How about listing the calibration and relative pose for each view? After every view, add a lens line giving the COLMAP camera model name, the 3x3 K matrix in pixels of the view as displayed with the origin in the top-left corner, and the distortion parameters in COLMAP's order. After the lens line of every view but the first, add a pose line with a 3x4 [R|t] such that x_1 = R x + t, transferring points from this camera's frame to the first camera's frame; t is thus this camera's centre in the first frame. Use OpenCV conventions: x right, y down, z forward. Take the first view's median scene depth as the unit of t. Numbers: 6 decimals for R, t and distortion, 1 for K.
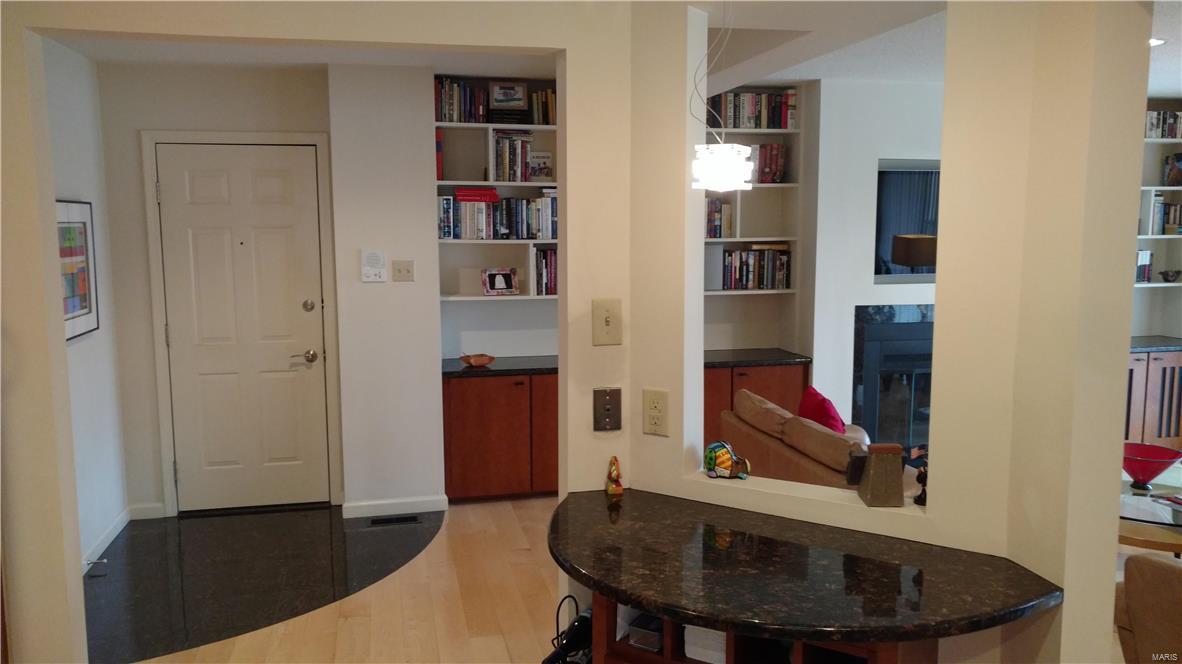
lens RADIAL K [[923.5, 0, 587.9], [0, 923.5, 330.6], [0, 0, 1]] dist [0.014628, 0.014042]
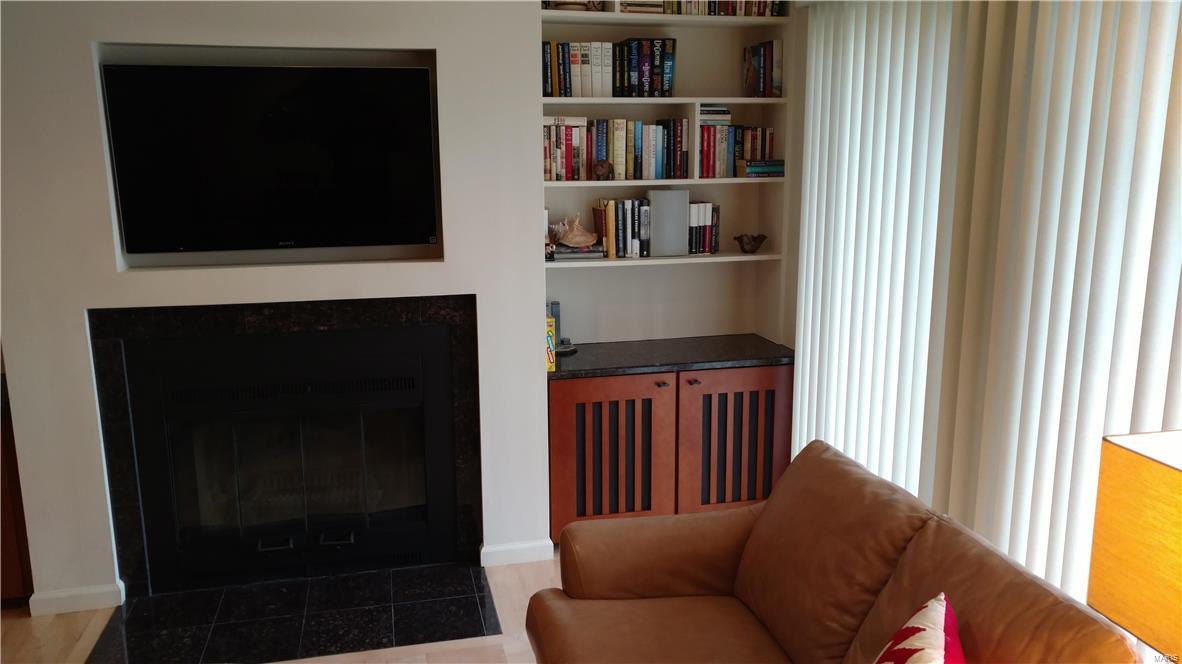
lens RADIAL K [[923.5, 0, 594.3], [0, 923.5, 337.2], [0, 0, 1]] dist [0.014628, 0.014042]
pose [[0.999971, -0.007530, 0.001404, 0.591917], [0.007398, 0.996966, 0.077480, -0.050886], [-0.001984, -0.077467, 0.996993, 0.426077]]
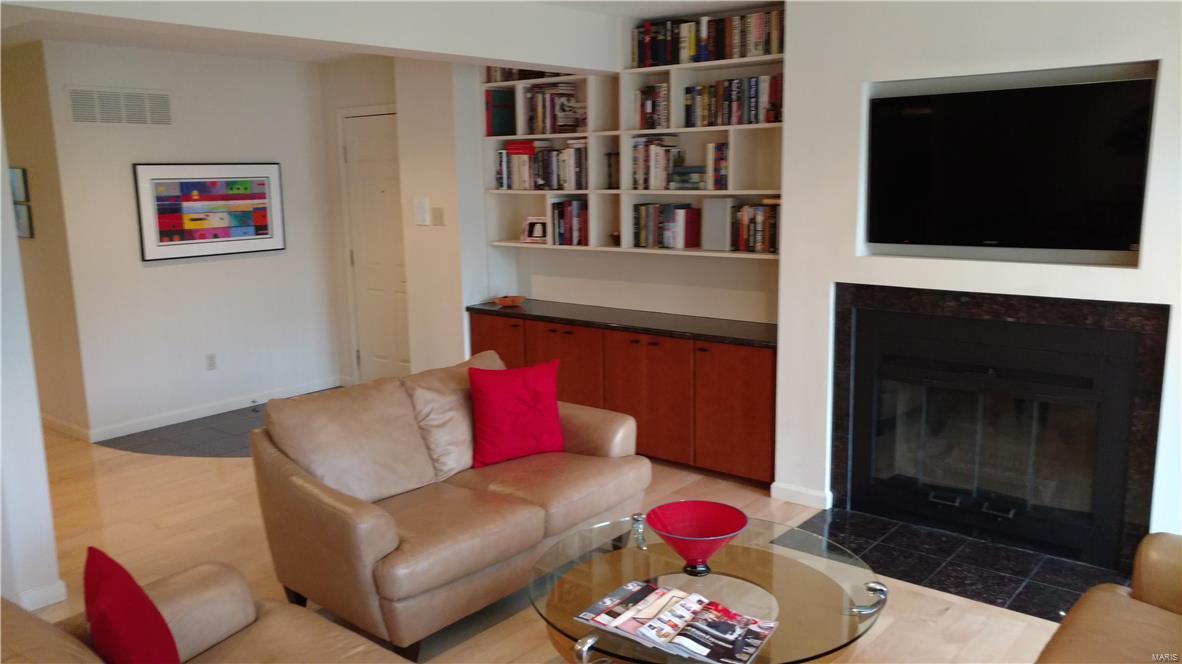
lens RADIAL K [[923.5, 0, 587.2], [0, 923.5, 327.9], [0, 0, 1]] dist [0.014628, 0.014042]
pose [[0.615819, 0.124797, -0.777941, 0.747272], [-0.078070, 0.992182, 0.097365, -0.047137], [0.784010, 0.000775, 0.620748, 0.368708]]
